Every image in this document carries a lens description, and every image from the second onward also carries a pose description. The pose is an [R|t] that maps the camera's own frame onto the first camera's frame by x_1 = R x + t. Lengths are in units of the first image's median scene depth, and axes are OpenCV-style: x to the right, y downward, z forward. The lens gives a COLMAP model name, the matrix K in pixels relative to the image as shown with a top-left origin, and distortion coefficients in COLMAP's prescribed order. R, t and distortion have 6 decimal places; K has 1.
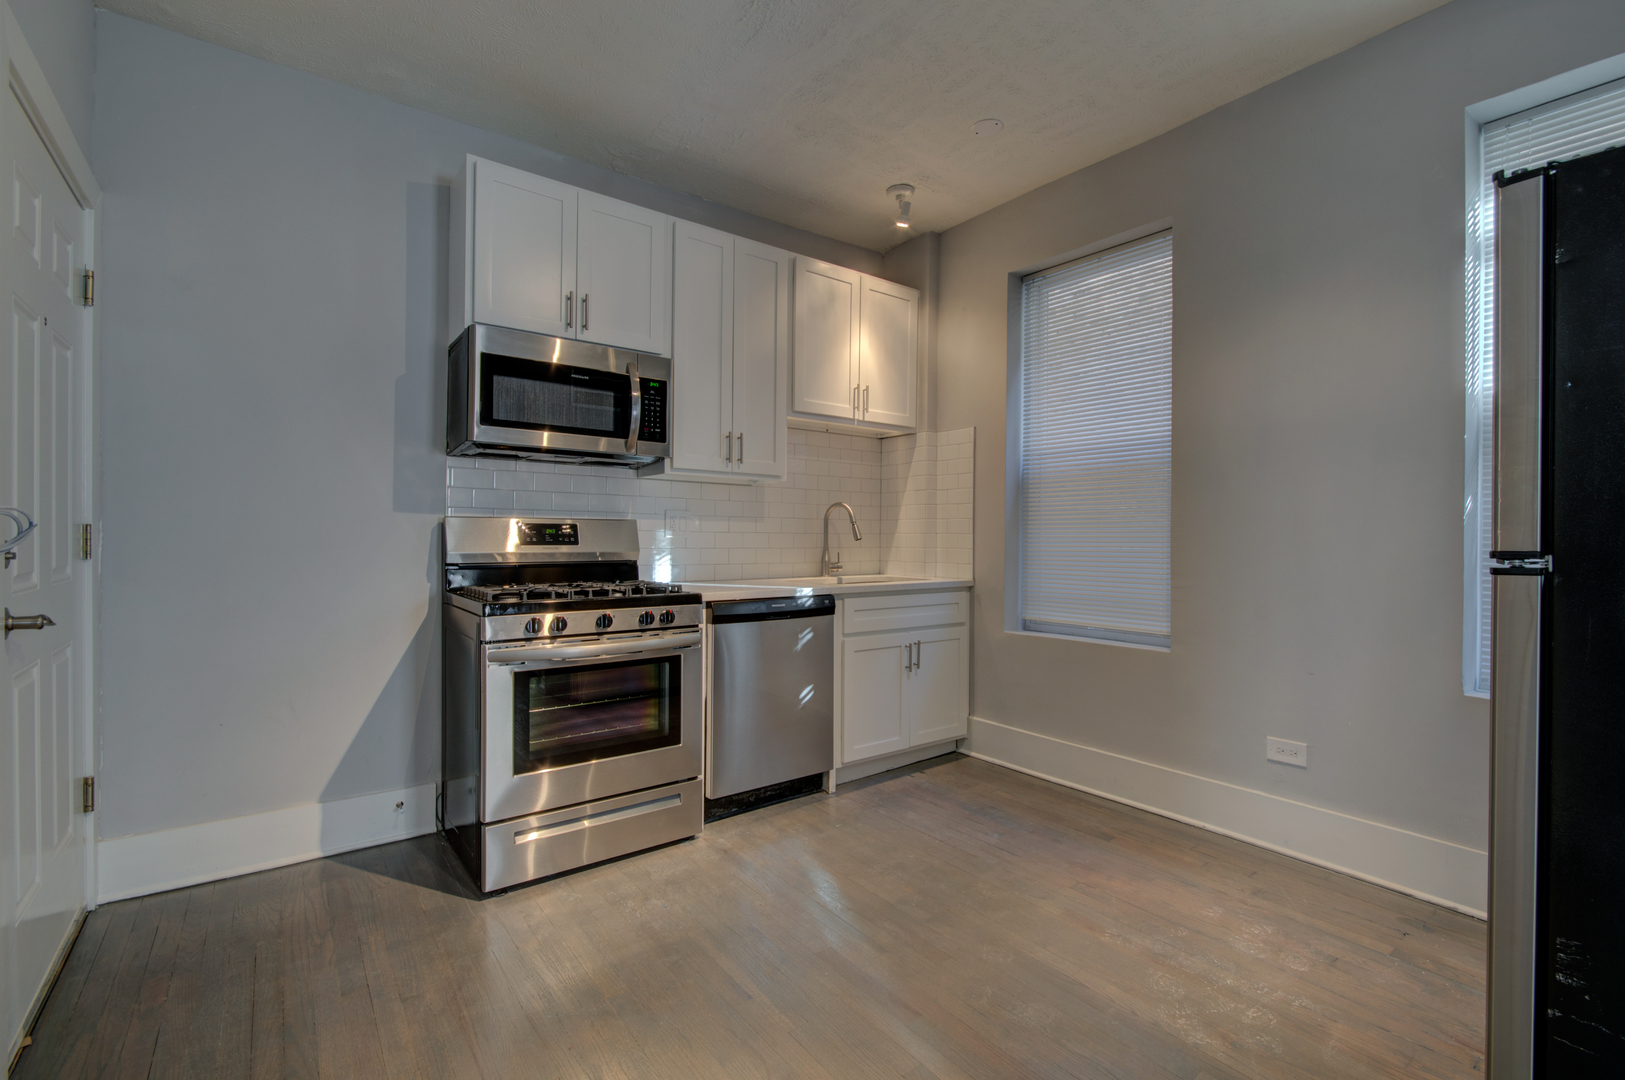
lens RADIAL K [[714.1, 0, 817.9], [0, 714.1, 539.7], [0, 0, 1]] dist [-0.001362, -0.000255]
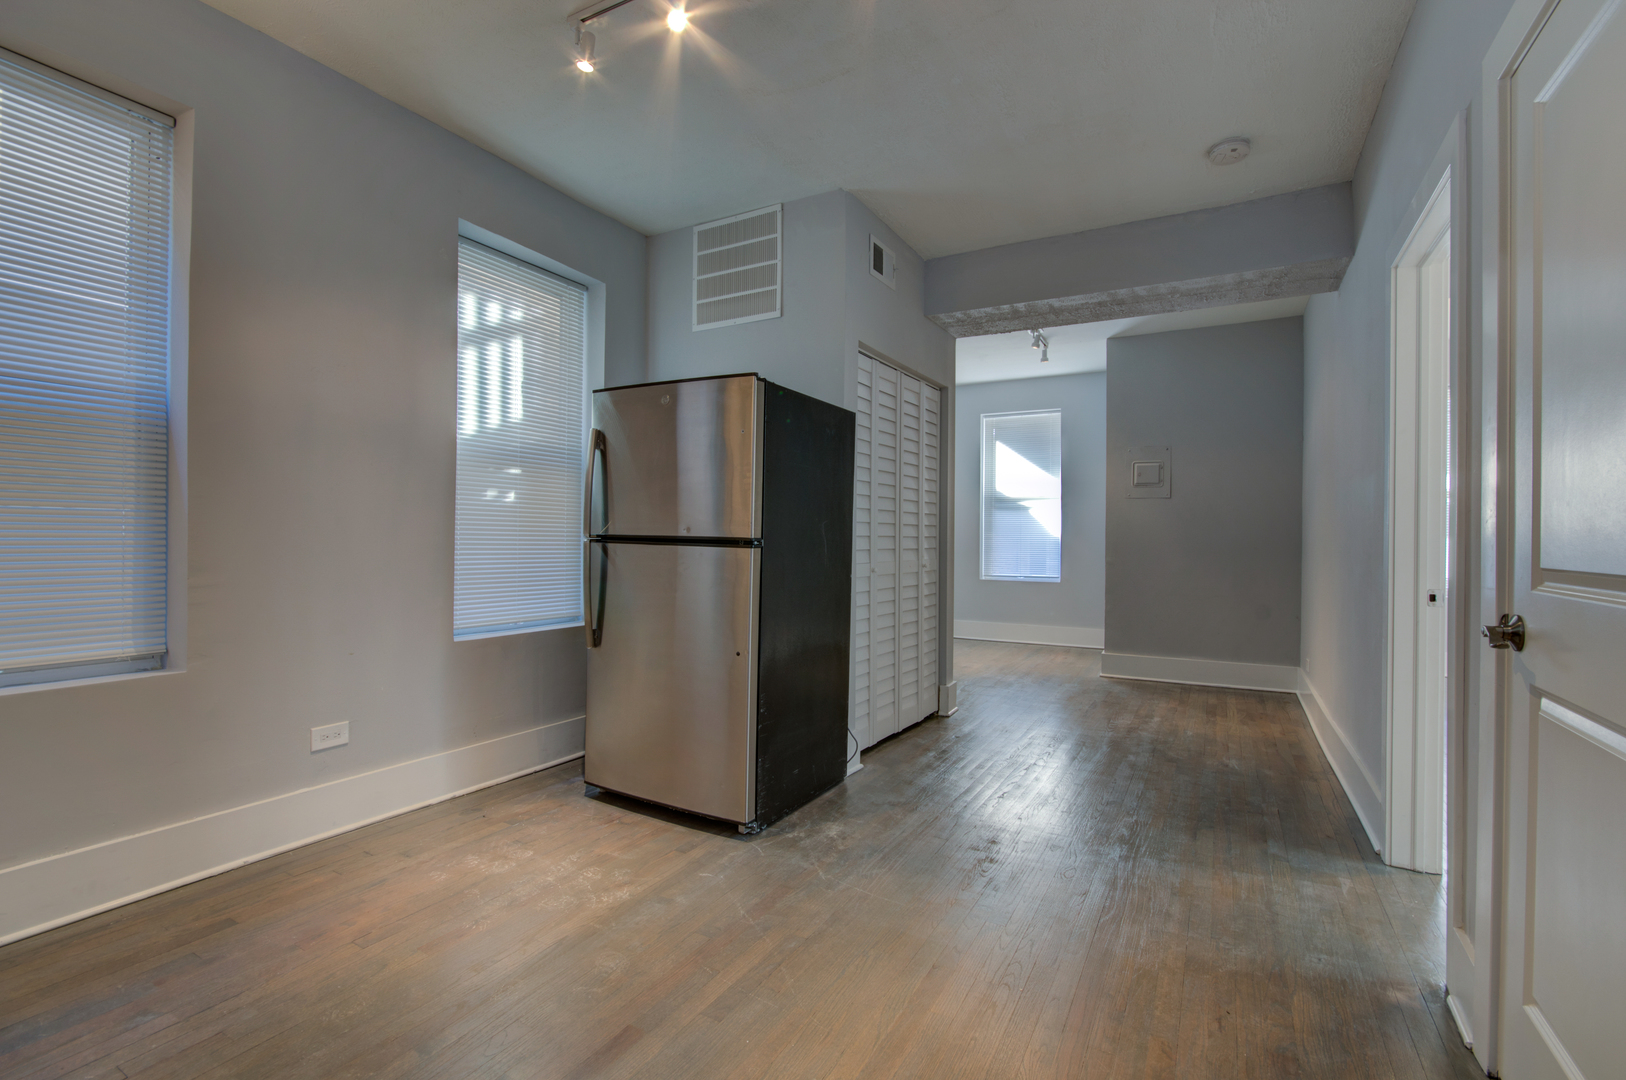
lens RADIAL K [[714.6, 0, 813.4], [0, 714.6, 541.2], [0, 0, 1]] dist [-0.001362, -0.000255]
pose [[-0.392608, -0.011986, 0.919628, -0.622447], [-0.011162, 0.999904, 0.008267, 0.001547], [-0.919638, -0.007019, -0.392704, 0.865431]]
